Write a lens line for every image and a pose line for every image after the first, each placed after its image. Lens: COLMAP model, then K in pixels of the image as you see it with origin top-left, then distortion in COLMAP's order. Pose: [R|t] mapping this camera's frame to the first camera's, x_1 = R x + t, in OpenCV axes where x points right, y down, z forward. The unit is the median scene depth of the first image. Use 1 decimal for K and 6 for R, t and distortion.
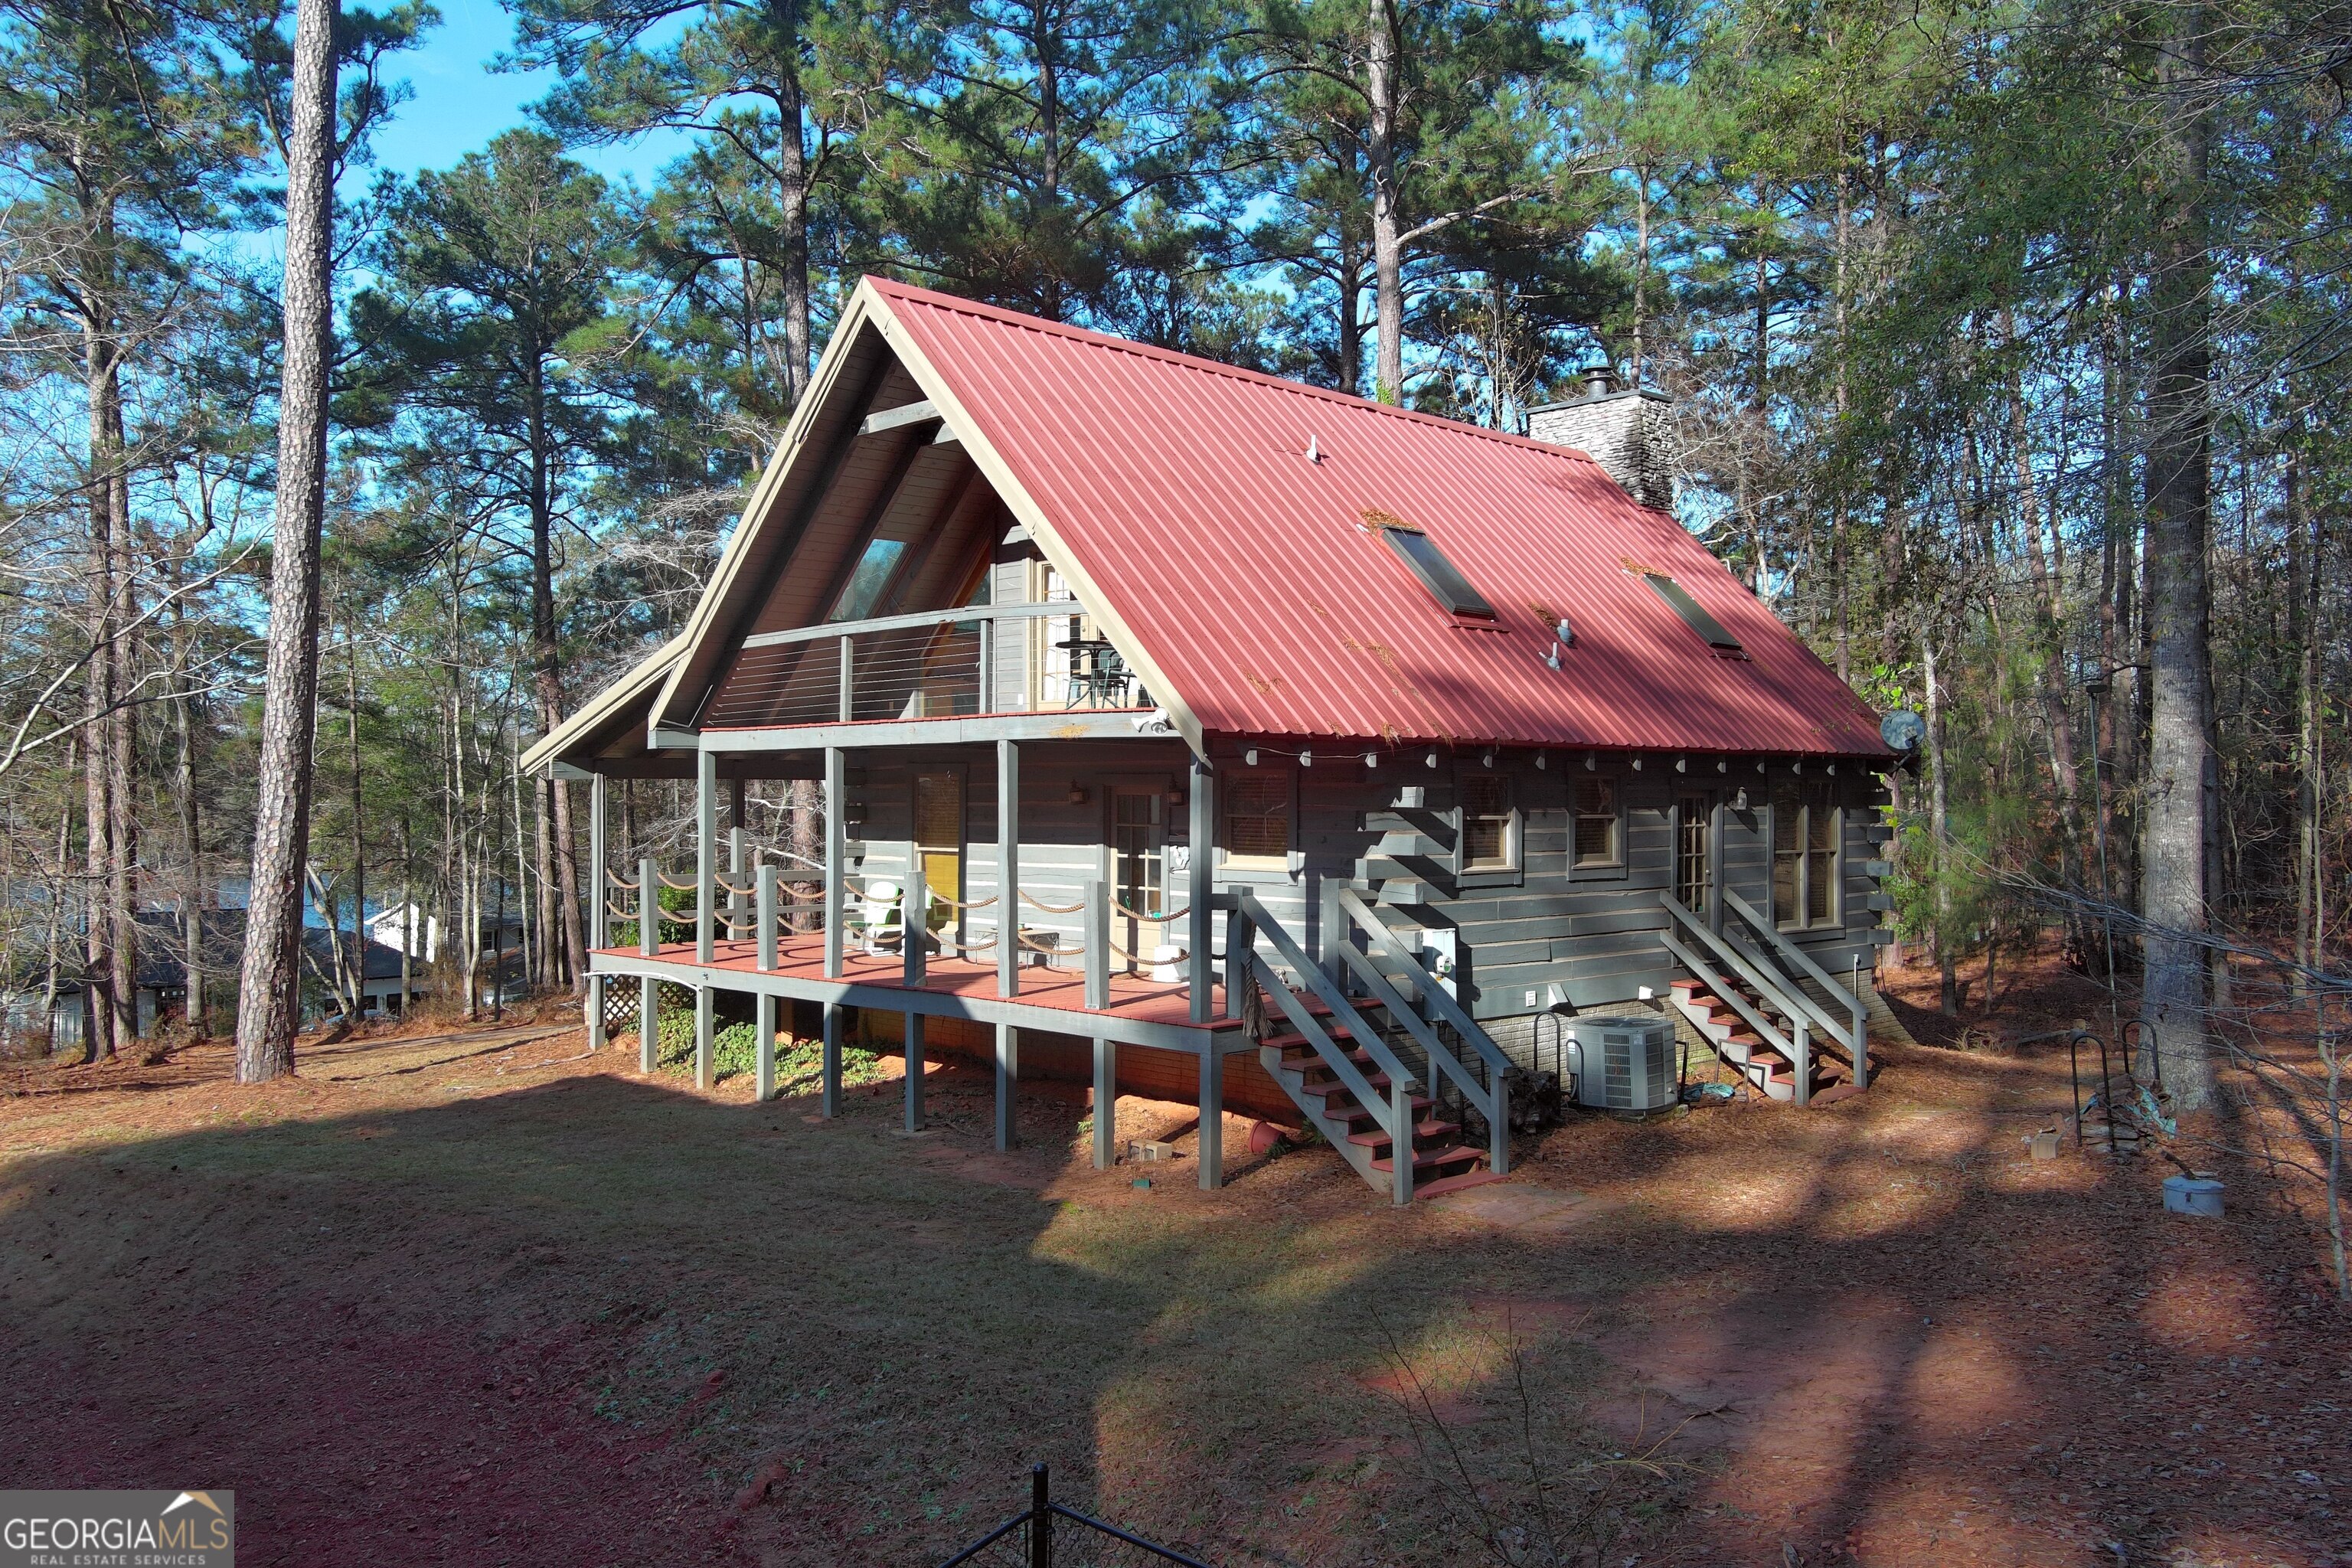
lens RADIAL K [[1837.4, 0, 1175.9], [0, 1837.4, 798.0], [0, 0, 1]] dist [0.029608, -0.005496]
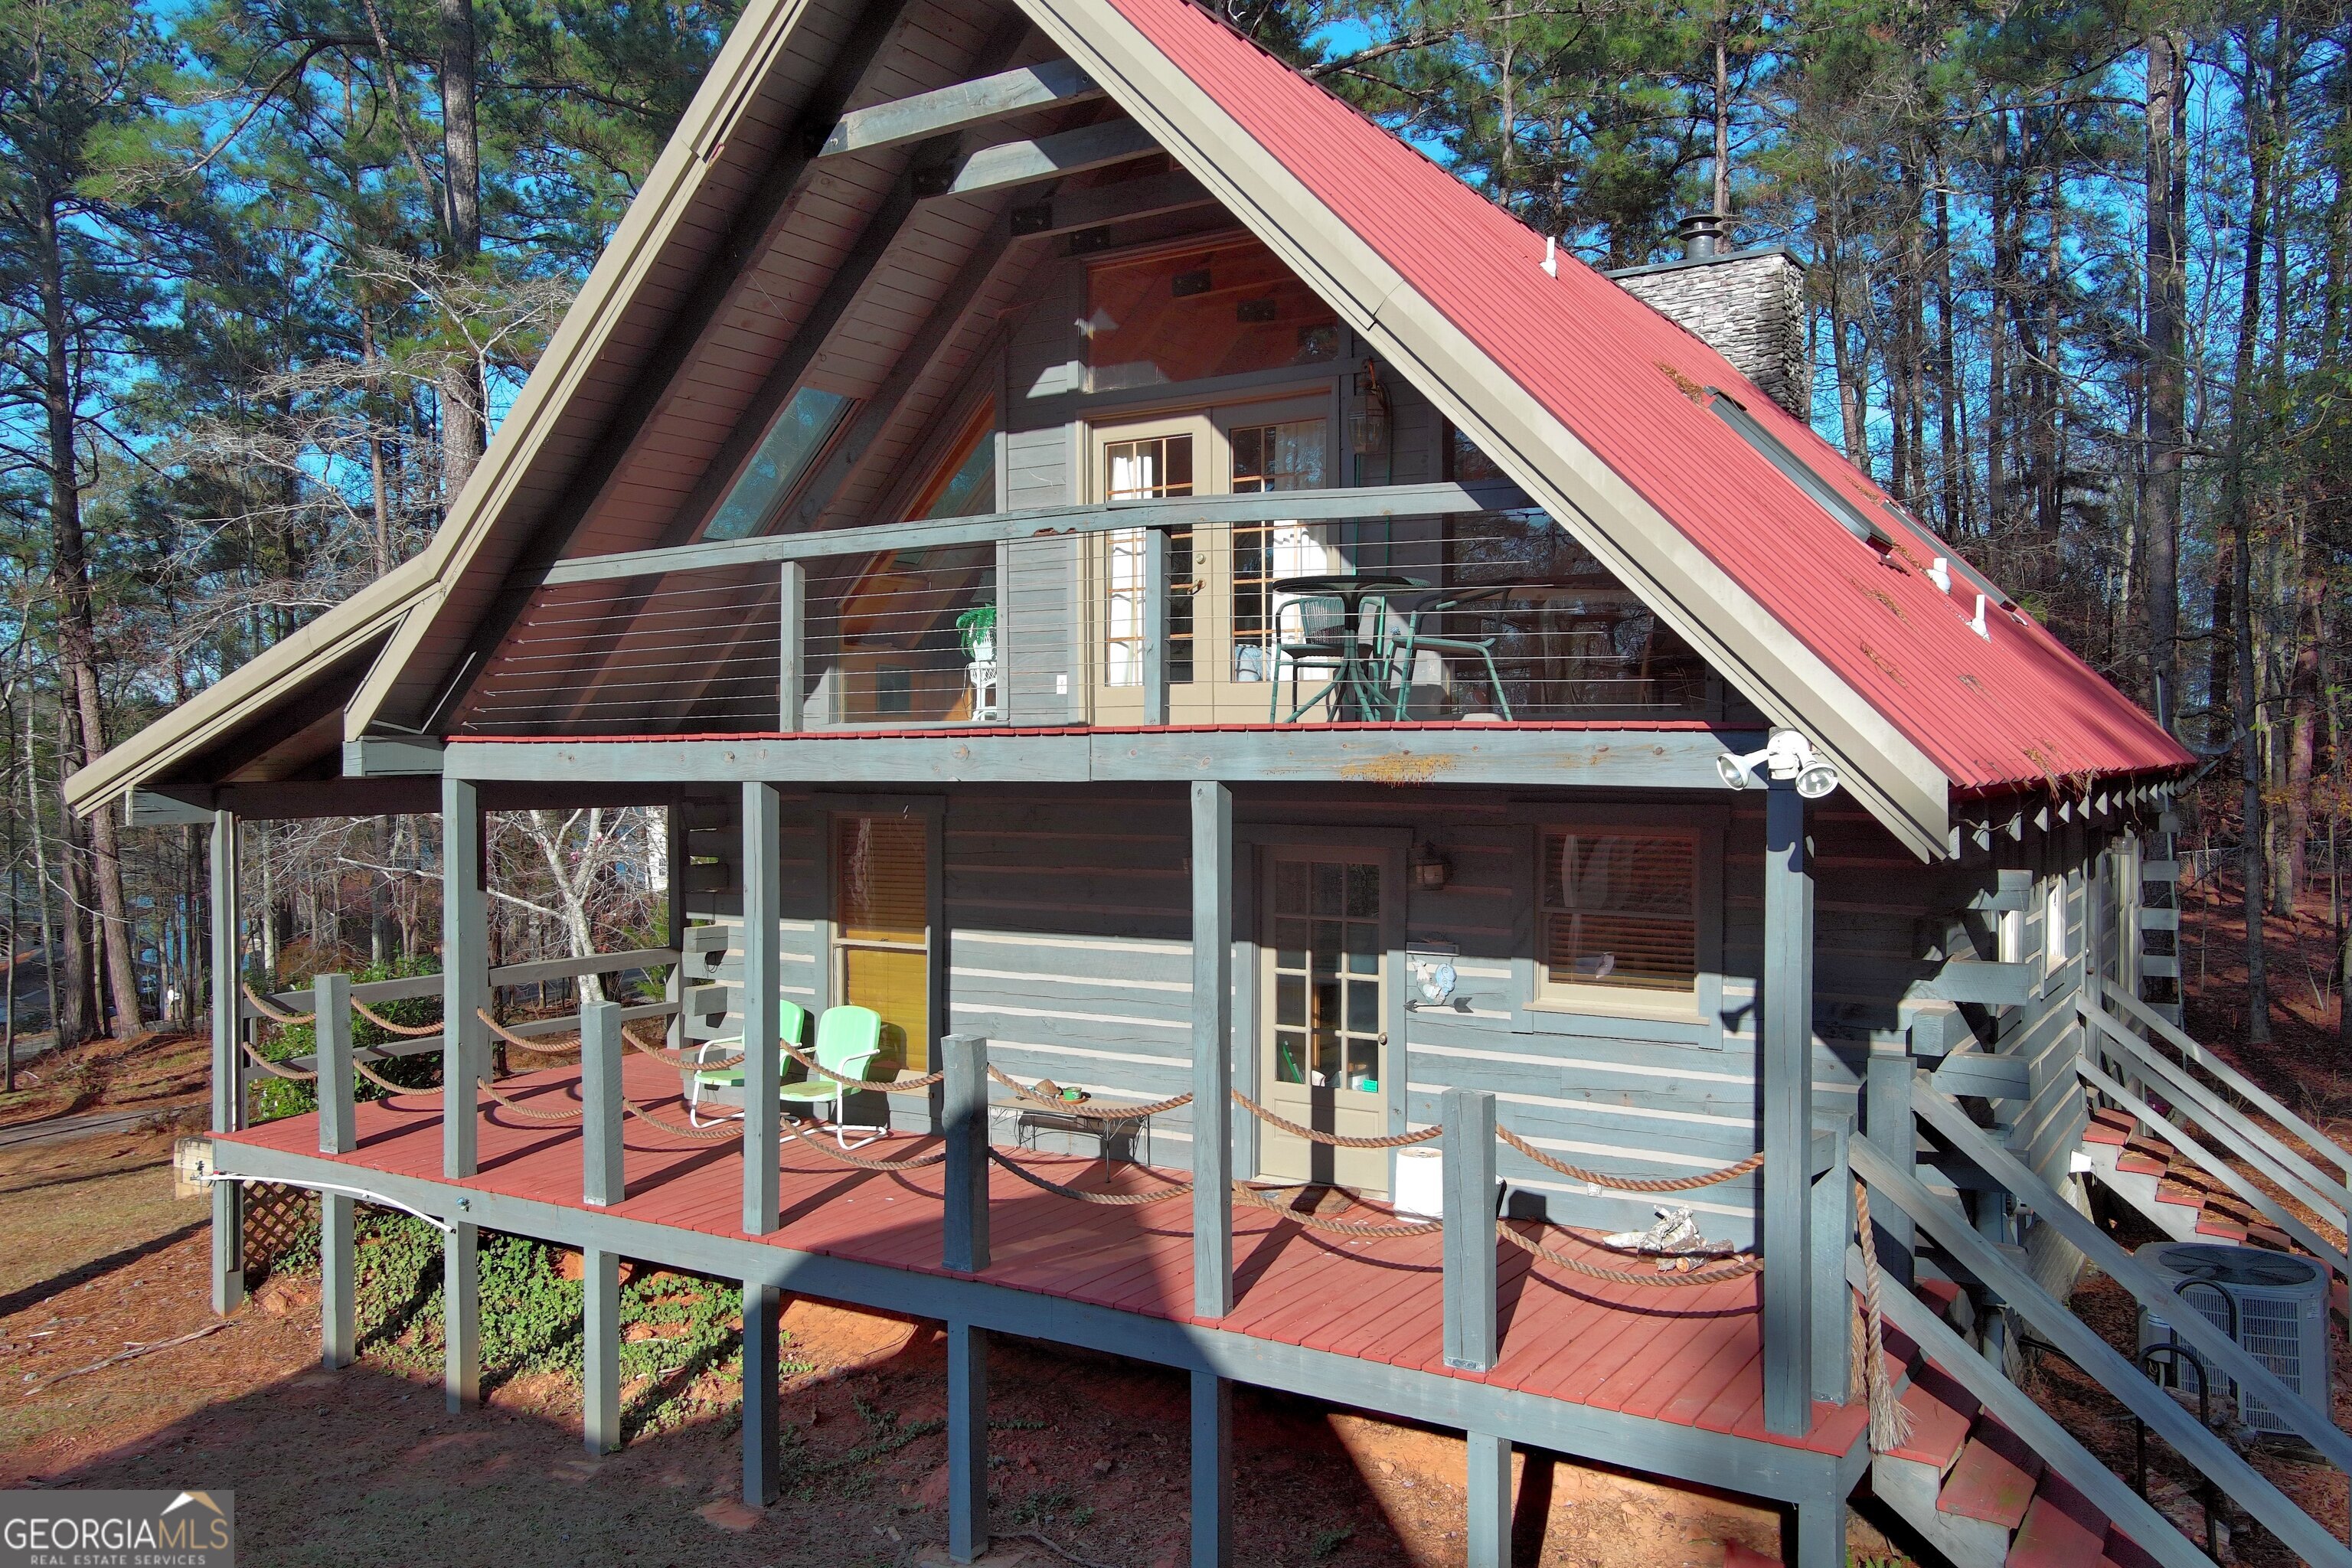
lens RADIAL K [[1837.4, 0, 1175.9], [0, 1837.4, 798.0], [0, 0, 1]] dist [0.029608, -0.005496]
pose [[0.977621, -0.009203, 0.210171, -0.164222], [0.004822, 0.999761, 0.021344, -0.030127], [-0.210317, -0.019853, 0.977432, 0.433988]]
